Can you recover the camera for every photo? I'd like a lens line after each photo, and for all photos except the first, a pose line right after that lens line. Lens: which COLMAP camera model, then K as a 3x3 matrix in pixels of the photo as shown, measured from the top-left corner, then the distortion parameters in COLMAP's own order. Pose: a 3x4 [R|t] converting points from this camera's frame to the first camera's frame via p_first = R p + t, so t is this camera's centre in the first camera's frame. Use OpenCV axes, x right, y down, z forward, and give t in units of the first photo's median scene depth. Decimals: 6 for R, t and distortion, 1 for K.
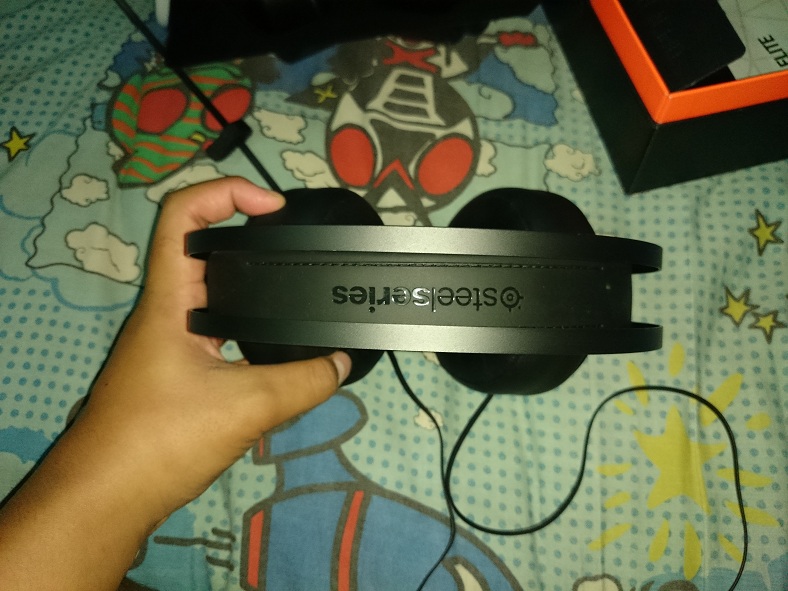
lens RADIAL K [[315.2, 0, 394.0], [0, 315.2, 295.5], [0, 0, 1]] dist [-0.003622, -0.000521]
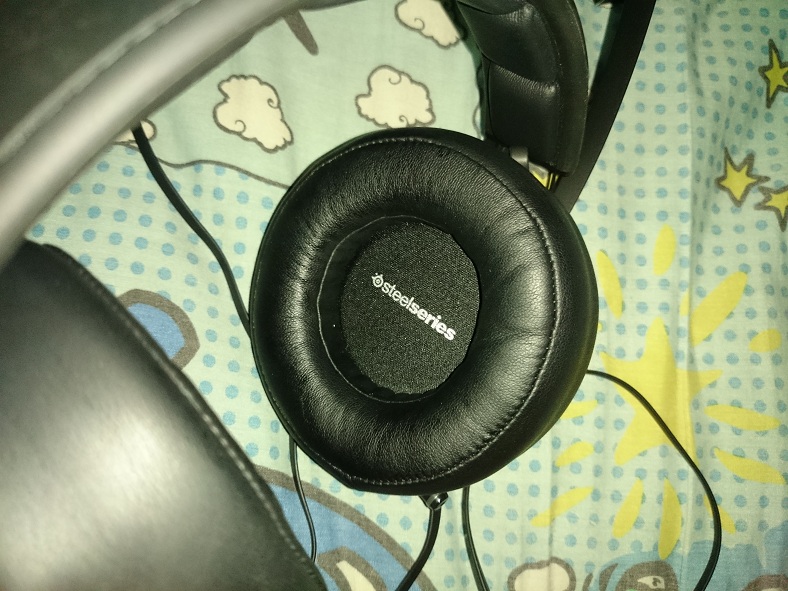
lens RADIAL K [[315.2, 0, 394.0], [0, 315.2, 295.5], [0, 0, 1]] dist [-0.003622, -0.000521]
pose [[0.930746, -0.051167, 0.362070, 0.089447], [-0.088769, 0.928926, 0.359466, 0.093008], [-0.354729, -0.366712, 0.860052, 0.538257]]
